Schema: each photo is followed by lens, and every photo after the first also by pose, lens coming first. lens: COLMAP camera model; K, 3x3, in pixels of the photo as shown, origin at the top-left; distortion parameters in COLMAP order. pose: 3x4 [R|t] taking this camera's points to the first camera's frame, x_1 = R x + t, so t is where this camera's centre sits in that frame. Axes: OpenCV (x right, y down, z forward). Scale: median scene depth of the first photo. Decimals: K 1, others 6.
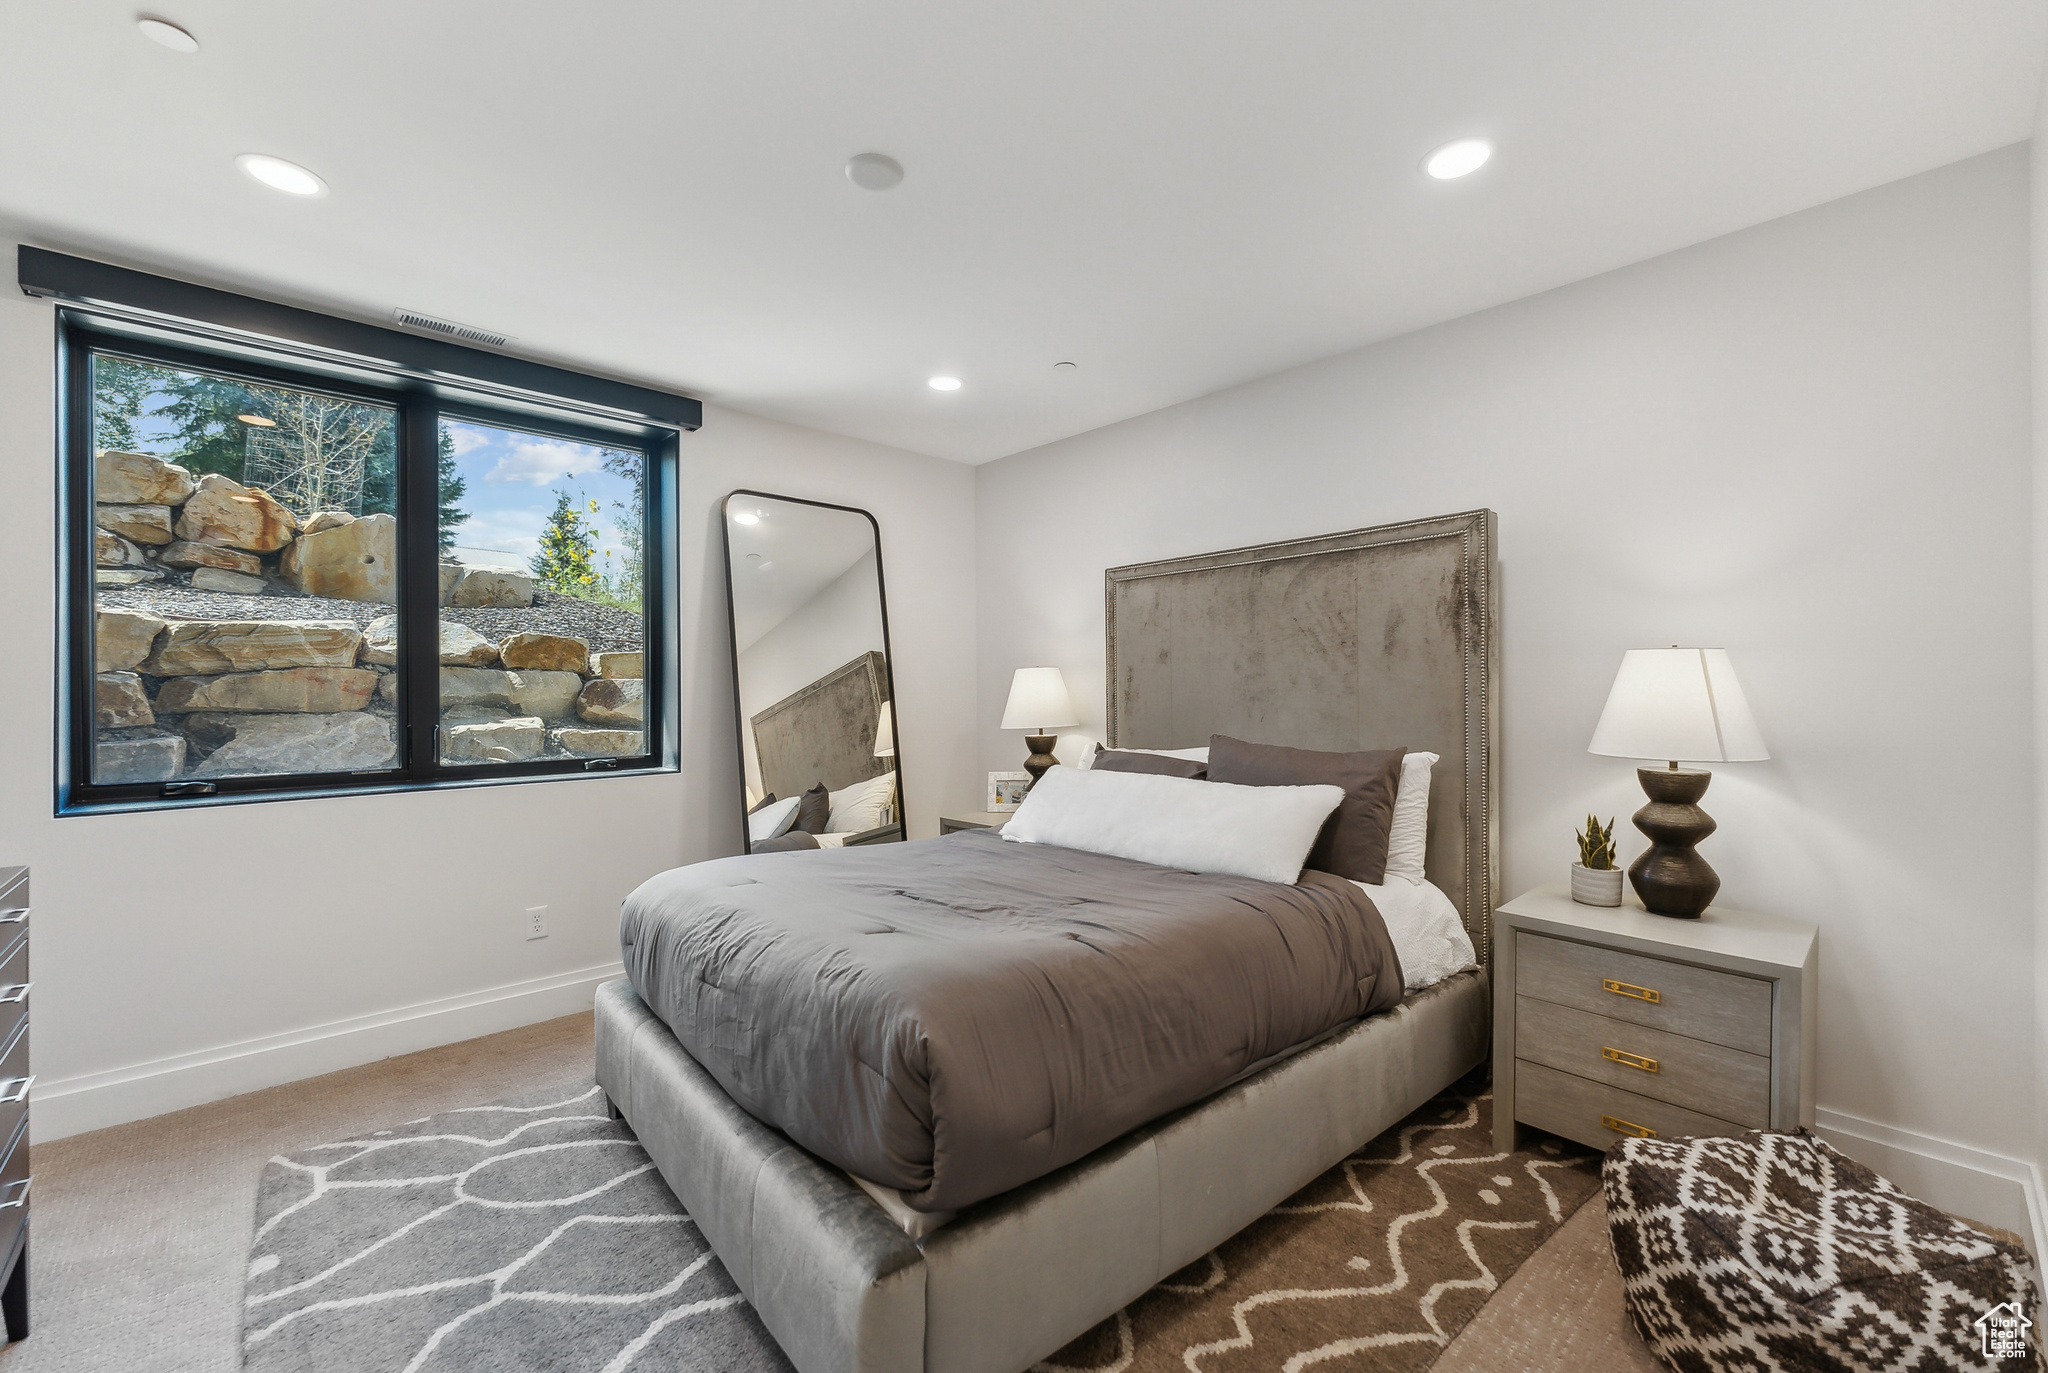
lens RADIAL K [[833.6, 0, 1024.0], [0, 833.6, 686.5], [0, 0, 1]] dist [0.008286, 0.000225]
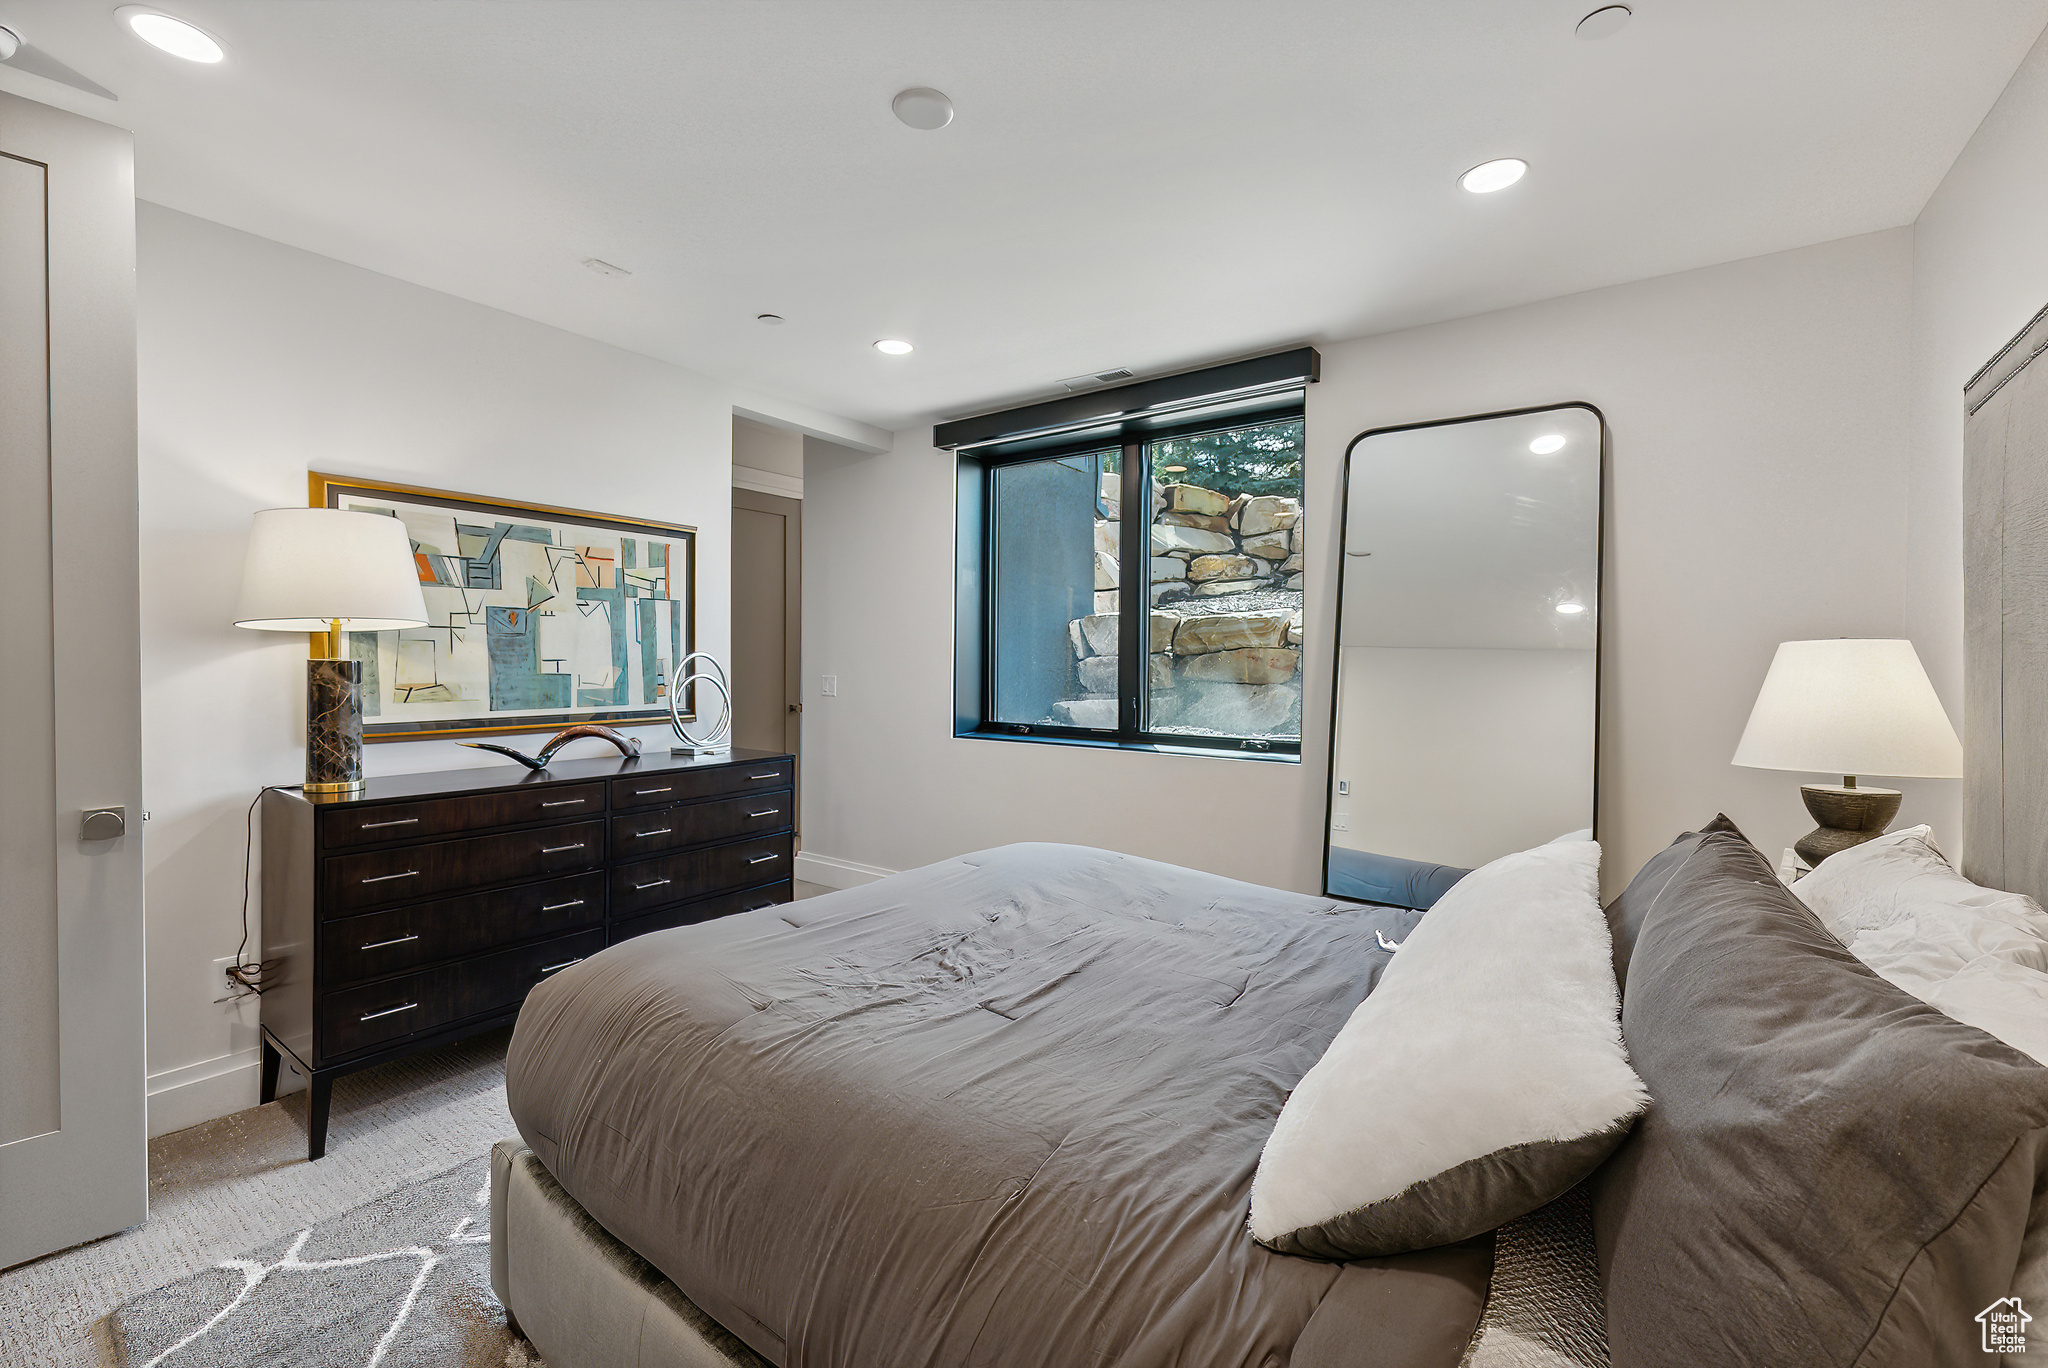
lens RADIAL K [[832.5, 0, 1012.1], [0, 832.5, 670.2], [0, 0, 1]] dist [0.002239, 0.000354]
pose [[0.209910, 0.019581, -0.977525, 0.328978], [-0.006968, 0.999804, 0.018532, -0.011045], [0.977696, 0.002921, 0.210006, 0.405733]]
